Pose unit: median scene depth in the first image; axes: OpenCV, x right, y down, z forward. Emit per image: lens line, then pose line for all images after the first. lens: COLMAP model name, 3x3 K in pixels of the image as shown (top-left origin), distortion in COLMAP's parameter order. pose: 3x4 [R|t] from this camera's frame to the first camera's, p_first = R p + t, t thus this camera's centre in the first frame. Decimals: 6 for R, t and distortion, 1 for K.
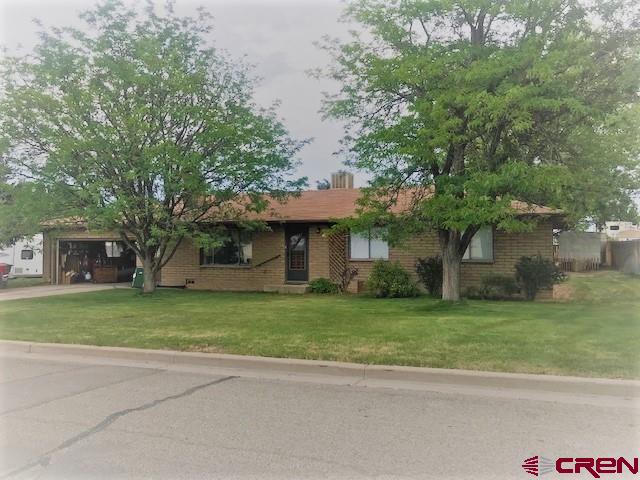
lens RADIAL K [[530.1, 0, 321.6], [0, 530.1, 238.2], [0, 0, 1]] dist [-0.007882, -0.004735]
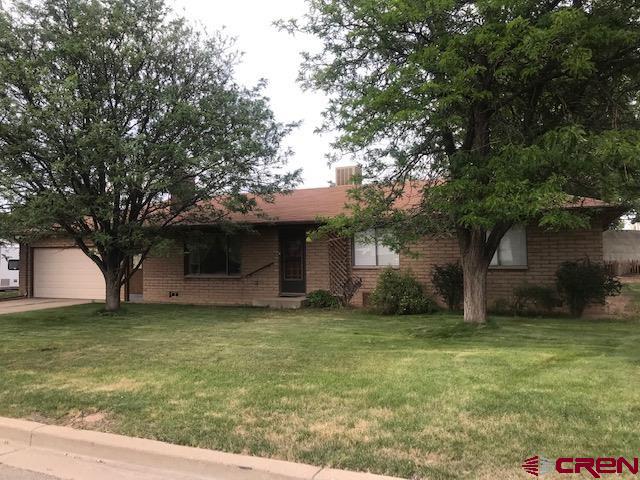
lens RADIAL K [[530.1, 0, 318.5], [0, 530.1, 243.4], [0, 0, 1]] dist [-0.007882, -0.004735]
pose [[0.998585, -0.015332, -0.050922, 0.046783], [0.015463, 0.999878, 0.002165, -0.000497], [0.050882, -0.002949, 0.998700, 0.177310]]
